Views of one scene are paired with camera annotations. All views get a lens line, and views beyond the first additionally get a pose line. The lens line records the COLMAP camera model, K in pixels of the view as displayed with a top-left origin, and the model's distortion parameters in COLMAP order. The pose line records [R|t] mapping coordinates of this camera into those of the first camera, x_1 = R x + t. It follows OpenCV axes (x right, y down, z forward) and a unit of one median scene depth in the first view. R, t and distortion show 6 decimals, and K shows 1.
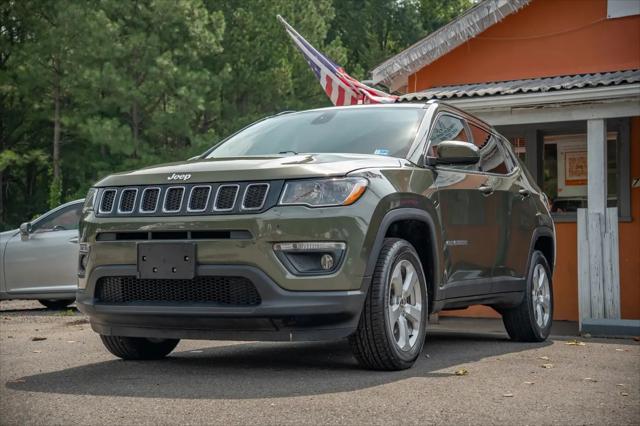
lens RADIAL K [[989.6, 0, 319.6], [0, 989.6, 196.1], [0, 0, 1]] dist [0.304038, 0.174553]
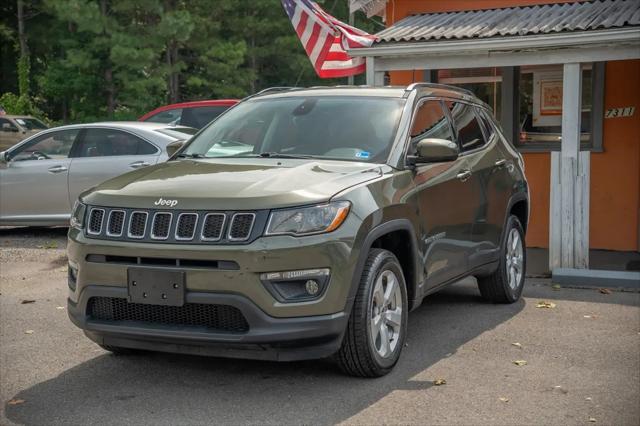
lens RADIAL K [[989.6, 0, 319.6], [0, 989.6, 196.1], [0, 0, 1]] dist [0.304038, 0.174553]
pose [[0.999643, -0.011264, 0.024210, -0.007861], [0.007966, 0.991185, 0.132245, -0.152094], [-0.025486, -0.132005, 0.990921, -0.015853]]
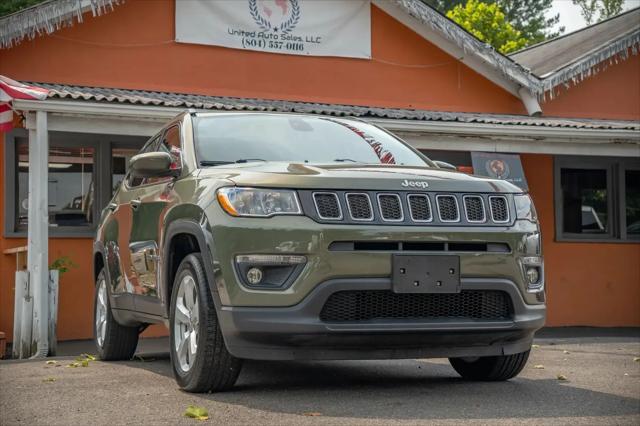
lens RADIAL K [[1027.5, 0, 307.0], [0, 1027.5, 213.3], [0, 0, 1]] dist [0.322263, 0.088857]
pose [[0.694574, 0.038714, 0.718379, -0.860765], [-0.039698, 0.999092, -0.015460, 0.025848], [-0.718326, -0.017780, 0.695480, 0.381495]]
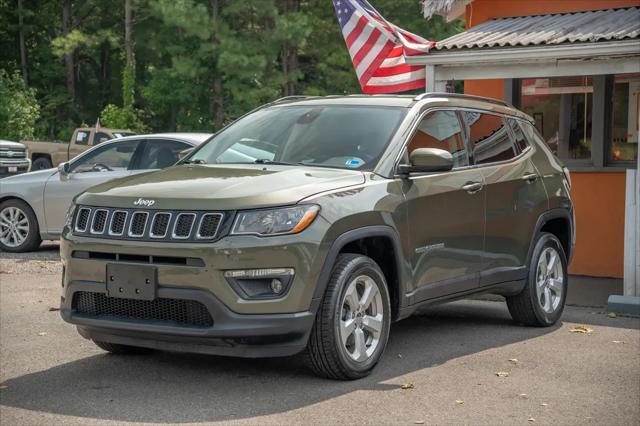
lens RADIAL K [[1161.5, 0, 319.6], [0, 1161.5, 191.2], [0, 0, 1]] dist [0.451079, 0.145033]
pose [[0.994716, 0.009242, -0.102244, 0.168049], [0.001179, 0.994846, 0.101393, -0.151697], [0.102654, -0.100978, 0.989578, -0.220960]]
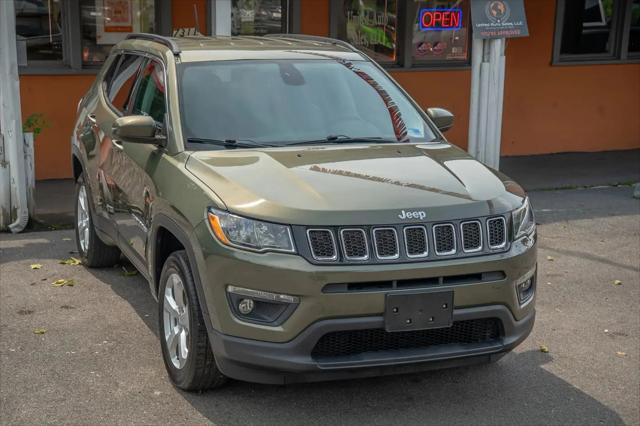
lens RADIAL K [[1075.6, 0, 286.8], [0, 1075.6, 225.9], [0, 0, 1]] dist [0.221667, 0.226324]
pose [[0.691831, -0.142267, 0.707906, -0.871269], [-0.061153, 0.965331, 0.253766, -0.239365], [-0.719465, -0.218854, 0.659145, 0.413340]]
